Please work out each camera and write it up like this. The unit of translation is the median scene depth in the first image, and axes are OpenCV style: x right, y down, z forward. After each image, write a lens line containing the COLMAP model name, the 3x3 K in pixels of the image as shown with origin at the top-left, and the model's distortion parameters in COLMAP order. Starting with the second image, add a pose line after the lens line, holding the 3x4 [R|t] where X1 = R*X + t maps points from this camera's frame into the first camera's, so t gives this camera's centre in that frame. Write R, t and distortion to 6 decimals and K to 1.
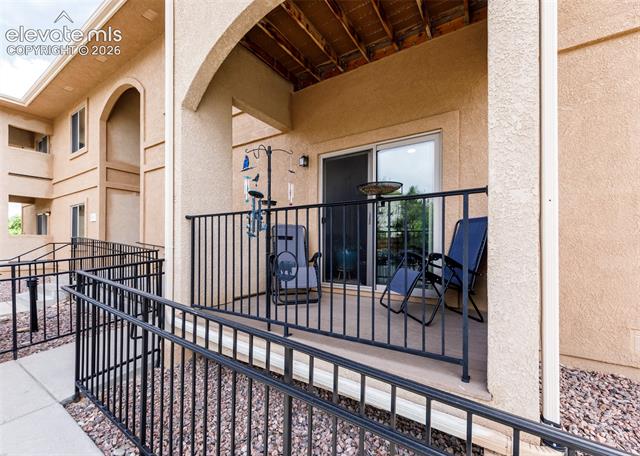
lens RADIAL K [[257.9, 0, 320.0], [0, 257.9, 228.0], [0, 0, 1]] dist [0.001052, 0.000121]
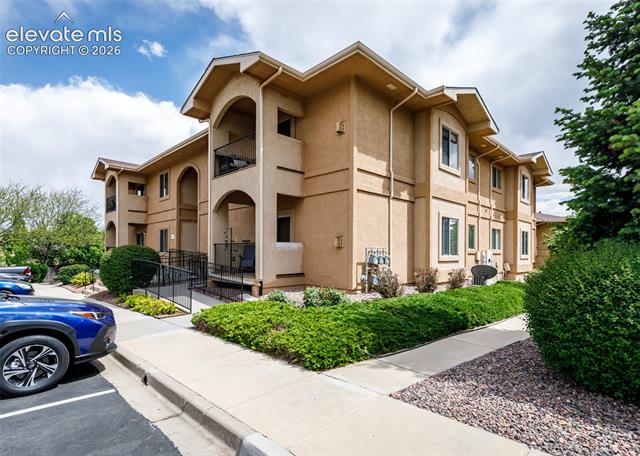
lens RADIAL K [[329.7, 0, 320.0], [0, 329.7, 228.0], [0, 0, 1]] dist [-0.001019, -0.000121]
pose [[0.974672, -0.004725, -0.223590, 0.571952], [-0.000646, 0.999713, -0.023942, -0.047455], [0.223639, 0.023480, 0.974389, -0.920771]]
